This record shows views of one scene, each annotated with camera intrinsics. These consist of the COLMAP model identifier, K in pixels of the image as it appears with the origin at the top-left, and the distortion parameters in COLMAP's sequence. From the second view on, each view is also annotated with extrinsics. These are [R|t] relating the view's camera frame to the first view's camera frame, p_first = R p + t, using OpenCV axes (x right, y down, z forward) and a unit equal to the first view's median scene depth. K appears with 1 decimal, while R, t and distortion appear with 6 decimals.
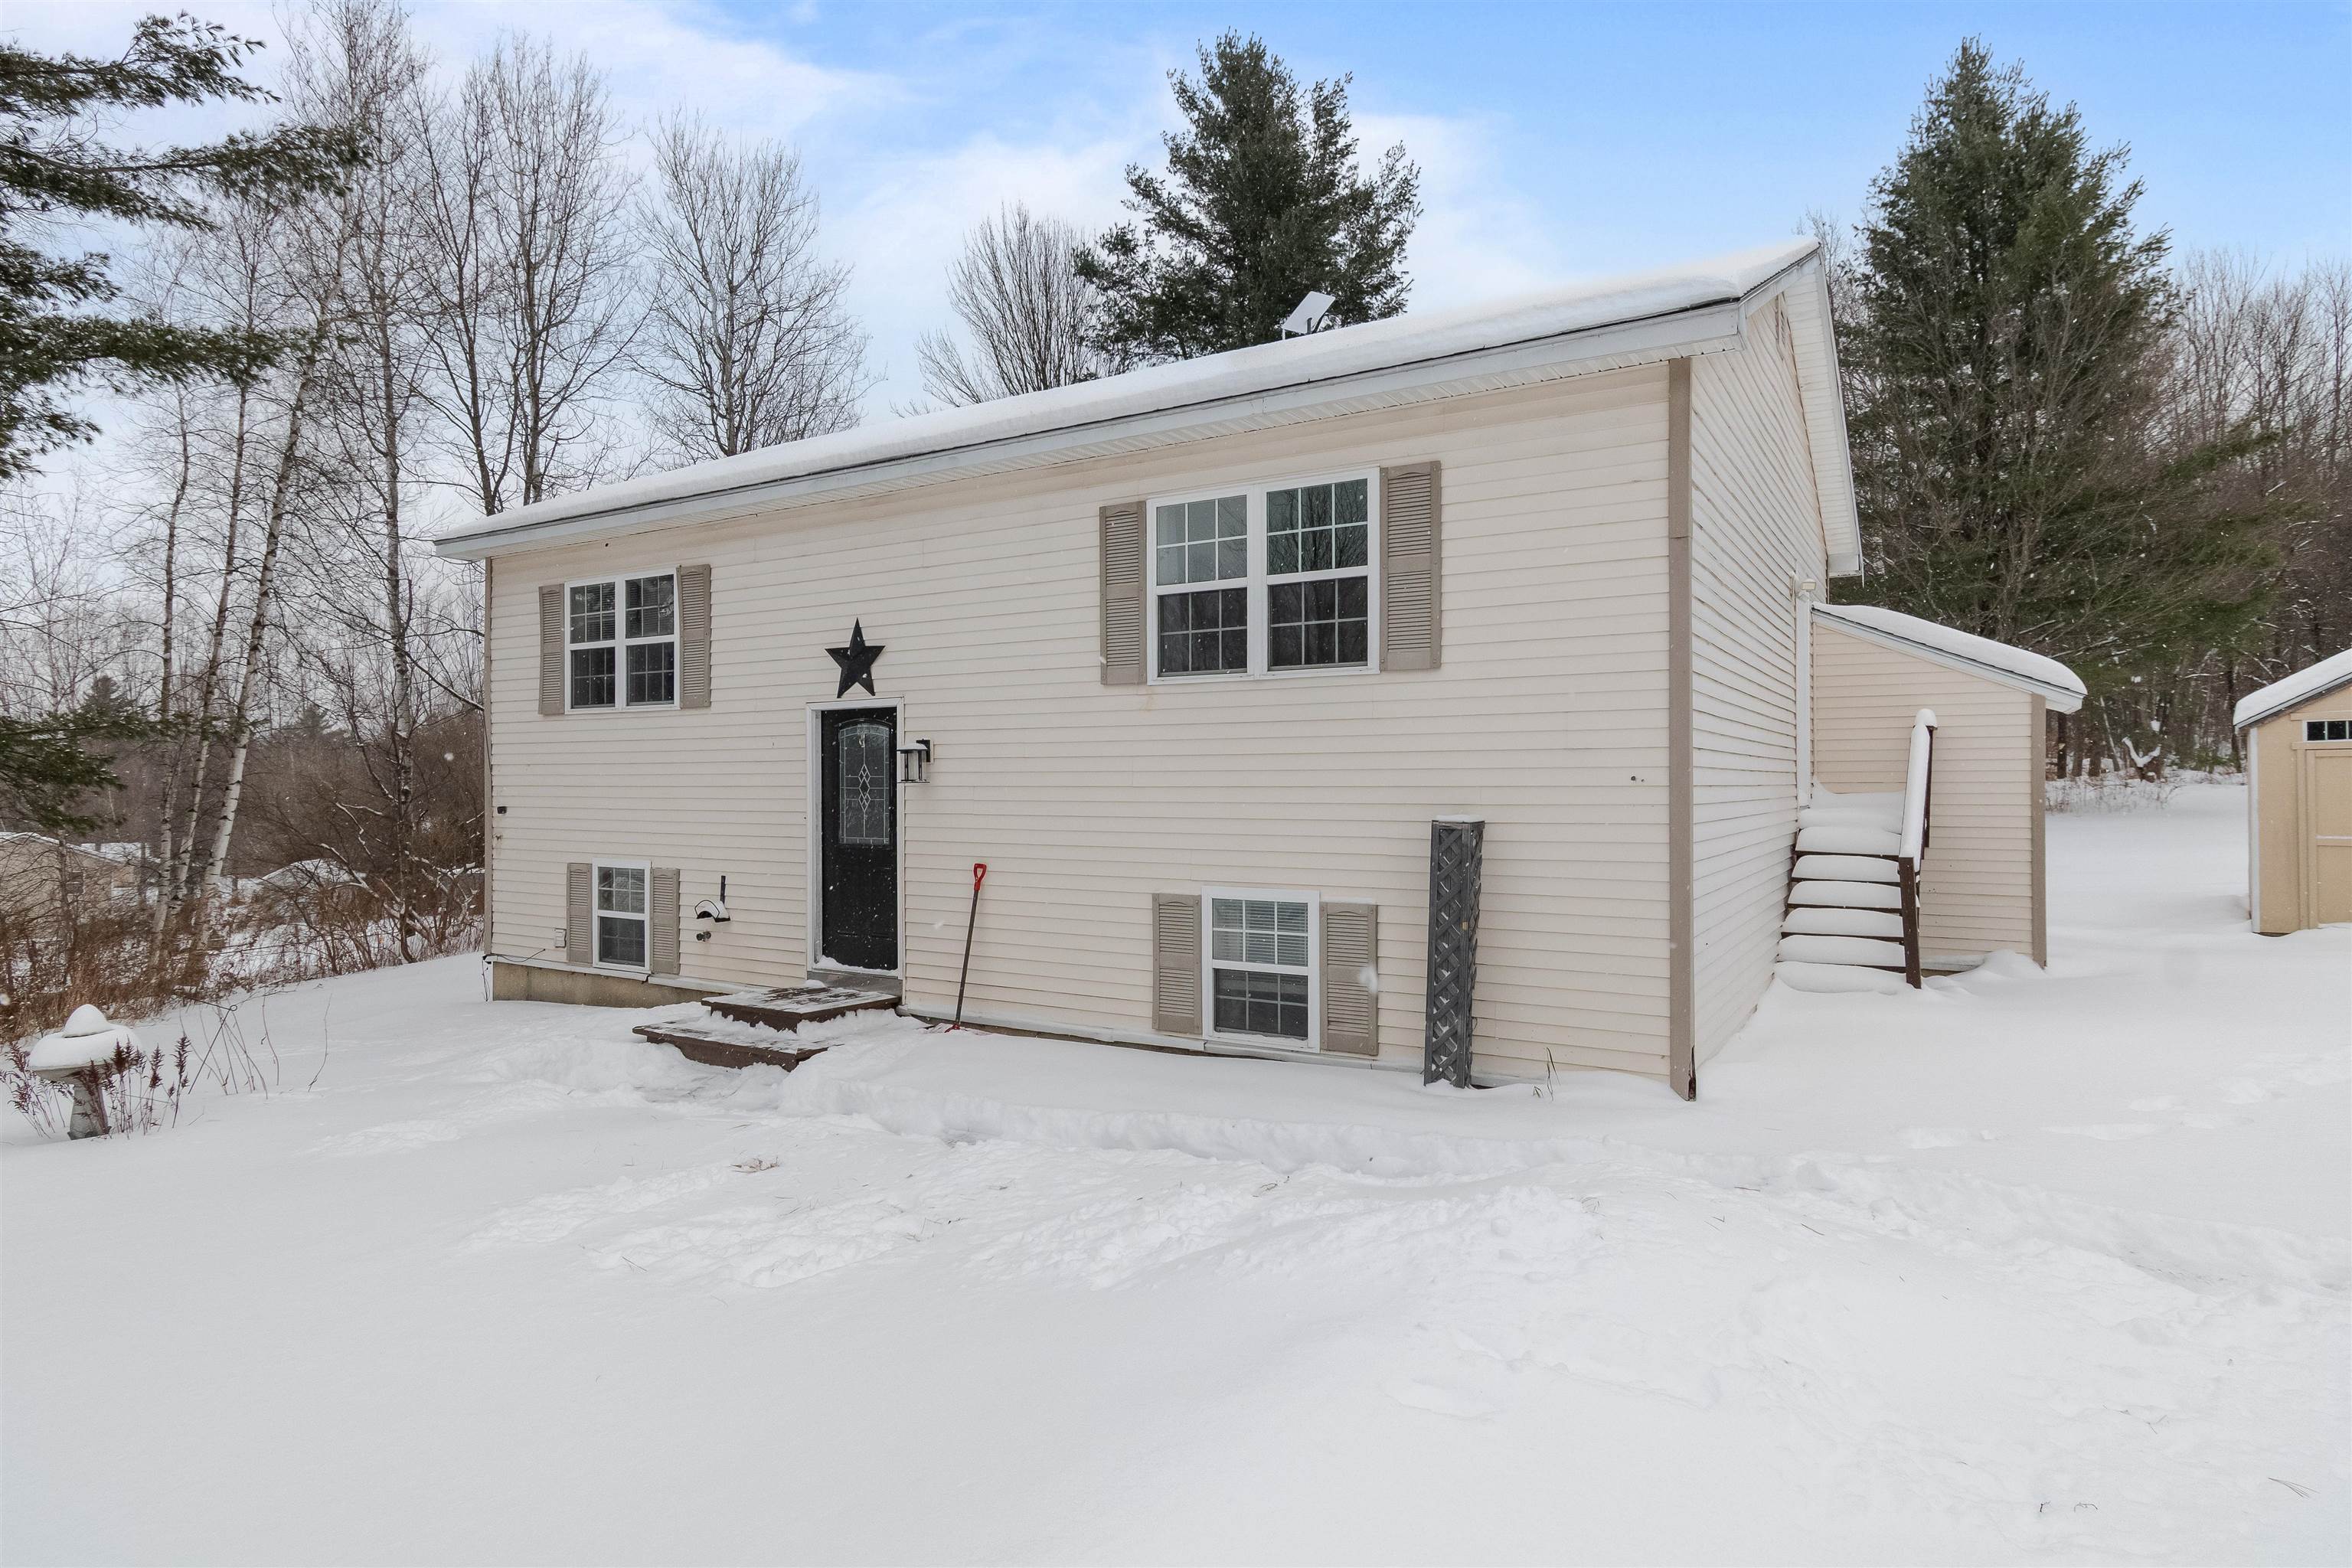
lens RADIAL K [[1279.5, 0, 1175.3], [0, 1279.5, 824.7], [0, 0, 1]] dist [0.039477, -0.036245]
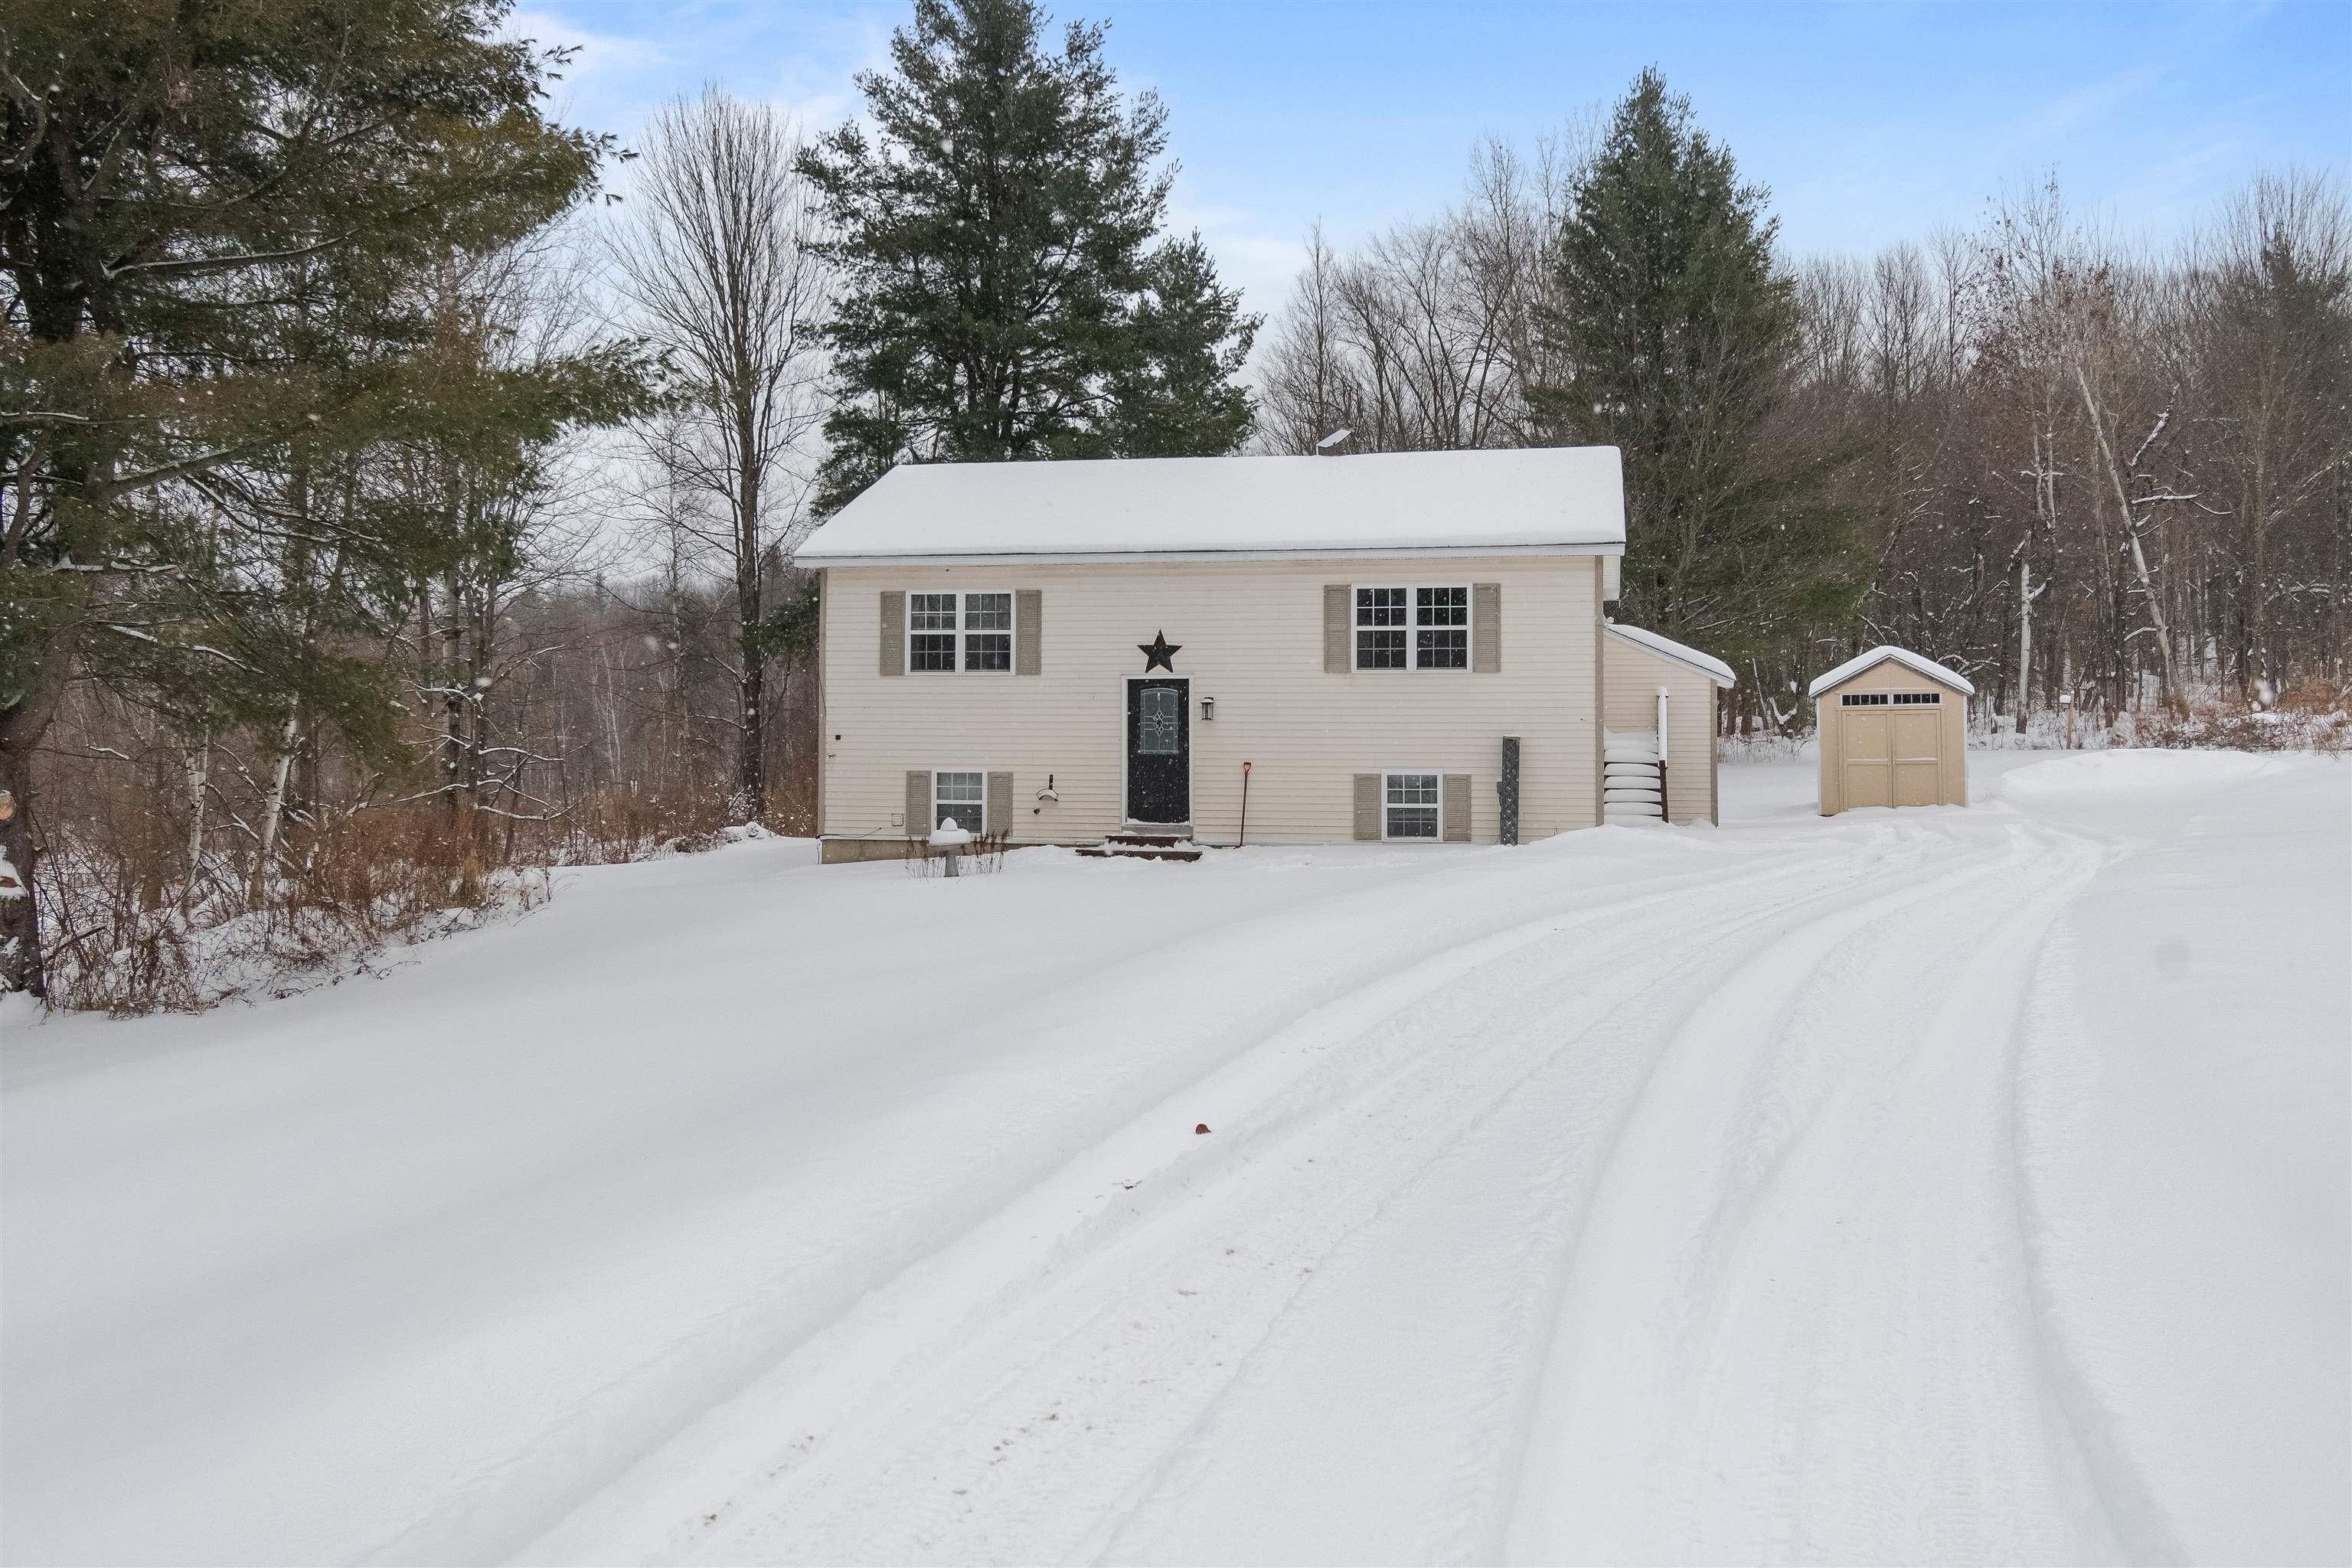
lens RADIAL K [[2047.0, 0, 1176.0], [0, 2047.0, 784.0], [0, 0, 1]] dist [0.105465, 0.000938]
pose [[0.940649, -0.000266, 0.339380, -1.161824], [0.005010, 0.999902, -0.013102, 0.092178], [-0.339343, 0.014025, 0.940558, -1.660524]]
